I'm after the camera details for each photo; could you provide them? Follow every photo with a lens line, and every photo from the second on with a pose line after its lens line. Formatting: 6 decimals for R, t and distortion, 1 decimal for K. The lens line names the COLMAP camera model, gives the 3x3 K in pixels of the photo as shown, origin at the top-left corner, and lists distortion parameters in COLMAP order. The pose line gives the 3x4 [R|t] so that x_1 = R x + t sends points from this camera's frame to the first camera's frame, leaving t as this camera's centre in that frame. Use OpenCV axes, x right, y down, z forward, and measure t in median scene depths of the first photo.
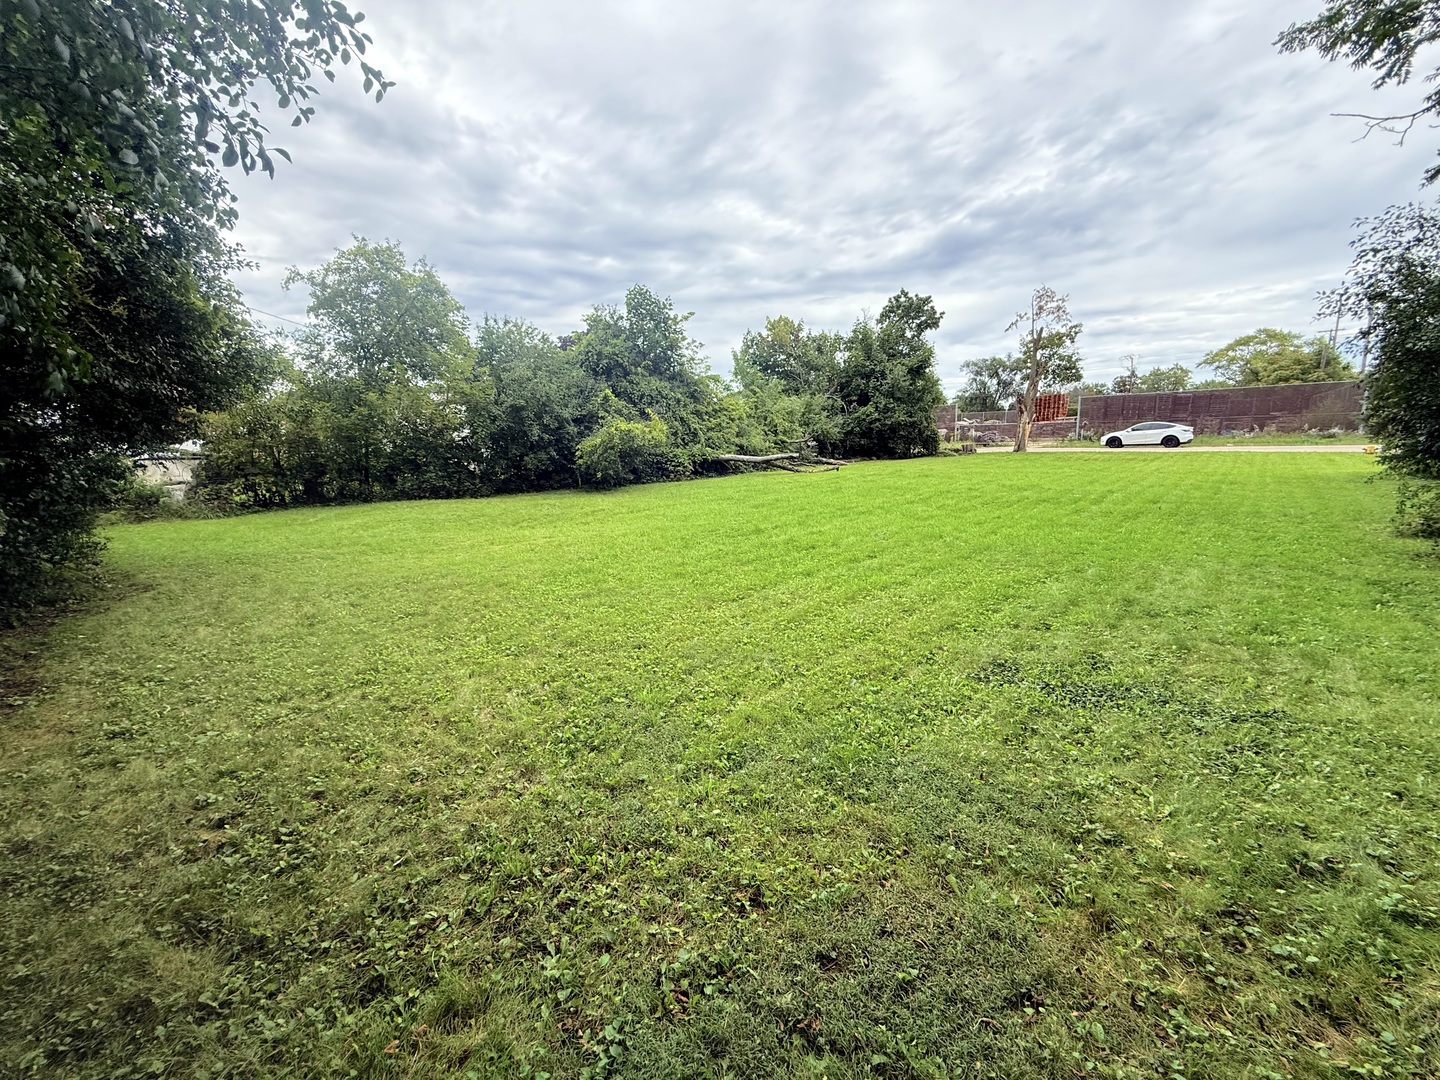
lens RADIAL K [[578.3, 0, 720.4], [0, 578.3, 540.5], [0, 0, 1]] dist [0.000251, 0.000034]
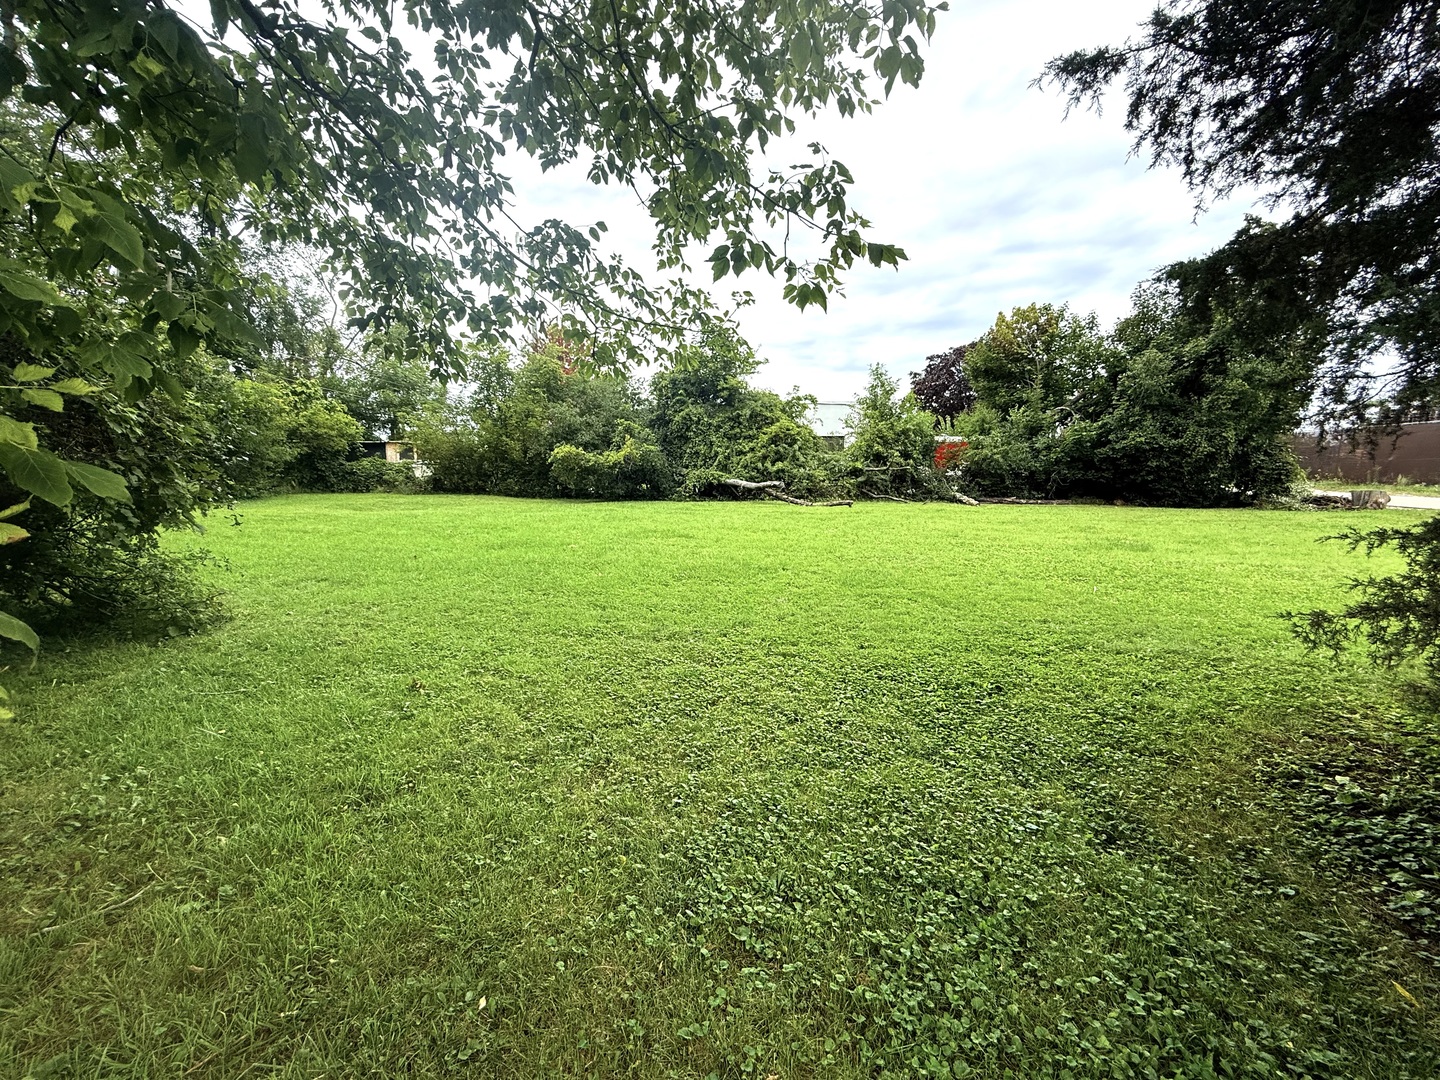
lens RADIAL K [[578.3, 0, 720.3], [0, 578.3, 539.5], [0, 0, 1]] dist [0.000251, 0.000034]
pose [[0.608502, 0.135121, -0.781964, 0.706509], [-0.161941, 0.985804, 0.044326, -0.084631], [0.776853, 0.099660, 0.621745, 0.387686]]
